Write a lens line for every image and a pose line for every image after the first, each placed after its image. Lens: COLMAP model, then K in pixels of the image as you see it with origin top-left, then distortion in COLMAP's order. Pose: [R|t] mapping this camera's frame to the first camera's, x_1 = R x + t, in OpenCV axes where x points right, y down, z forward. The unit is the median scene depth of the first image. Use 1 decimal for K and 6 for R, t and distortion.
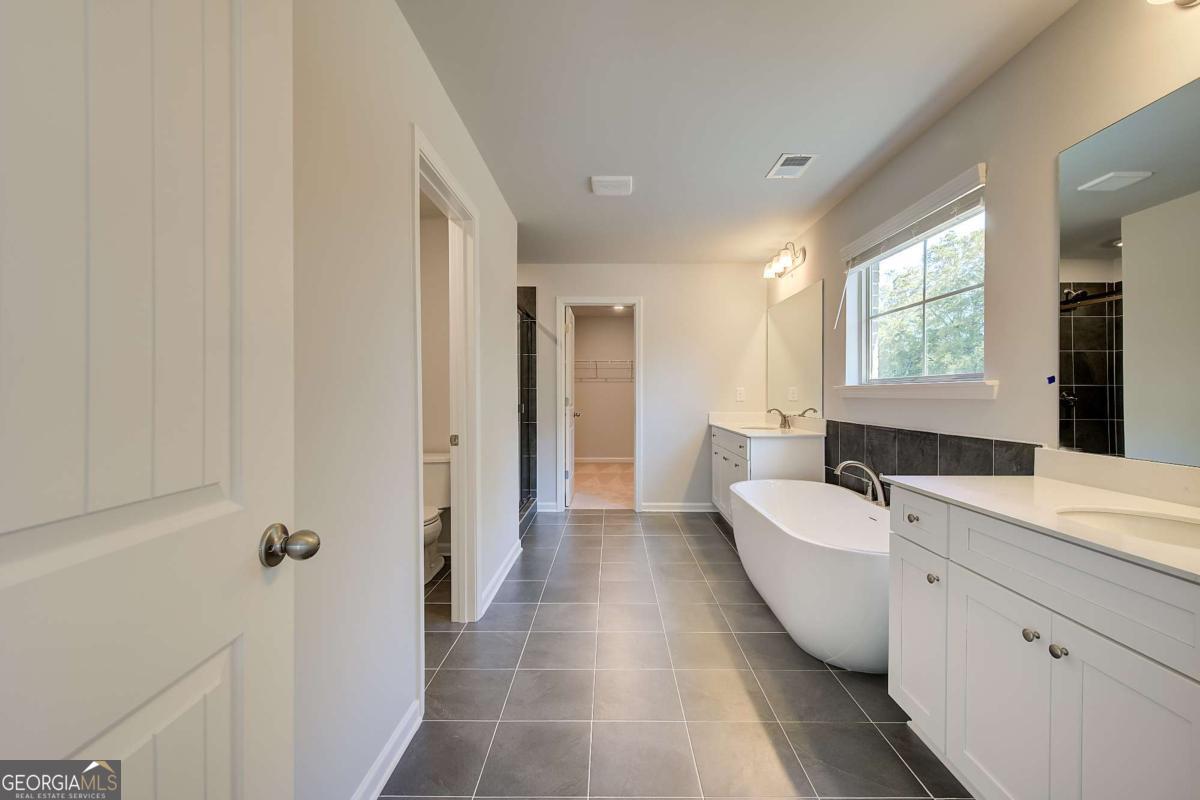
lens RADIAL K [[495.5, 0, 601.3], [0, 495.5, 400.1], [0, 0, 1]] dist [-0.000566, -0.000082]
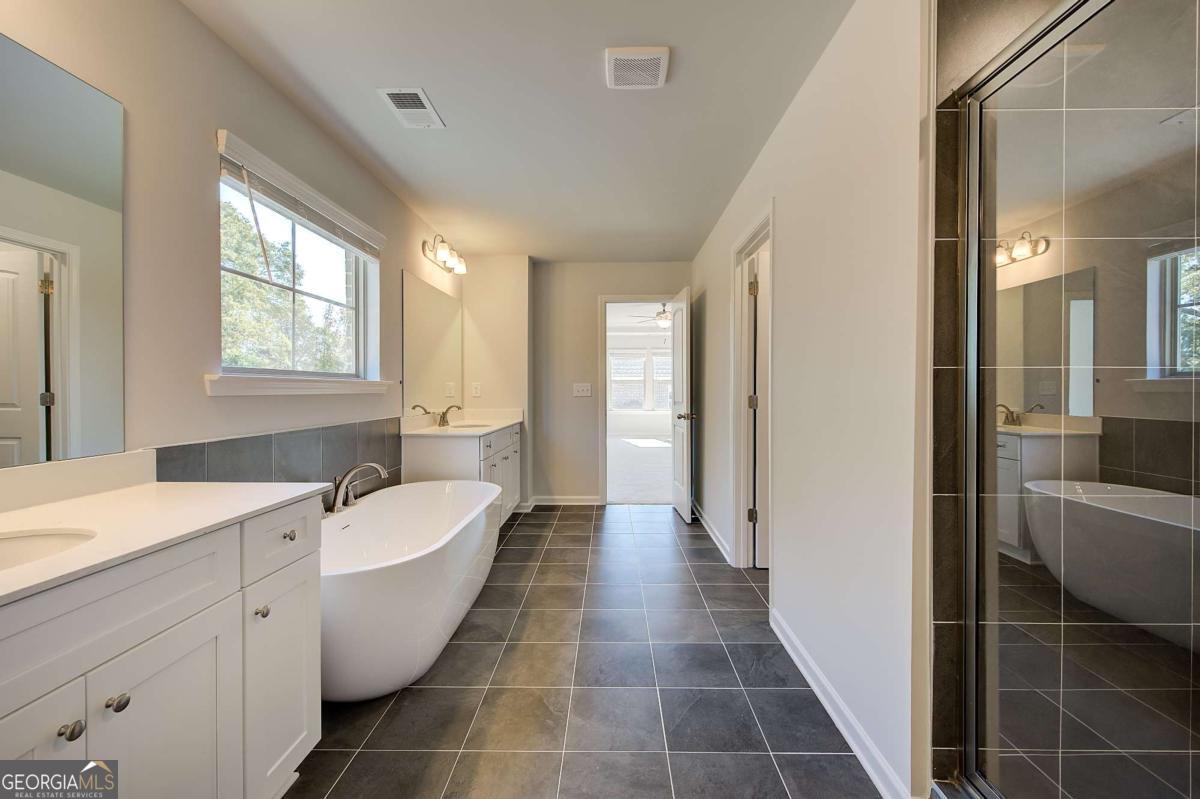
lens RADIAL K [[495.5, 0, 602.1], [0, 495.5, 396.7], [0, 0, 1]] dist [-0.000566, -0.000082]
pose [[-0.999923, 0.001352, -0.012323, 0.089234], [0.001254, 0.999967, 0.008021, -0.006716], [0.012334, 0.008004, -0.999892, 1.917622]]
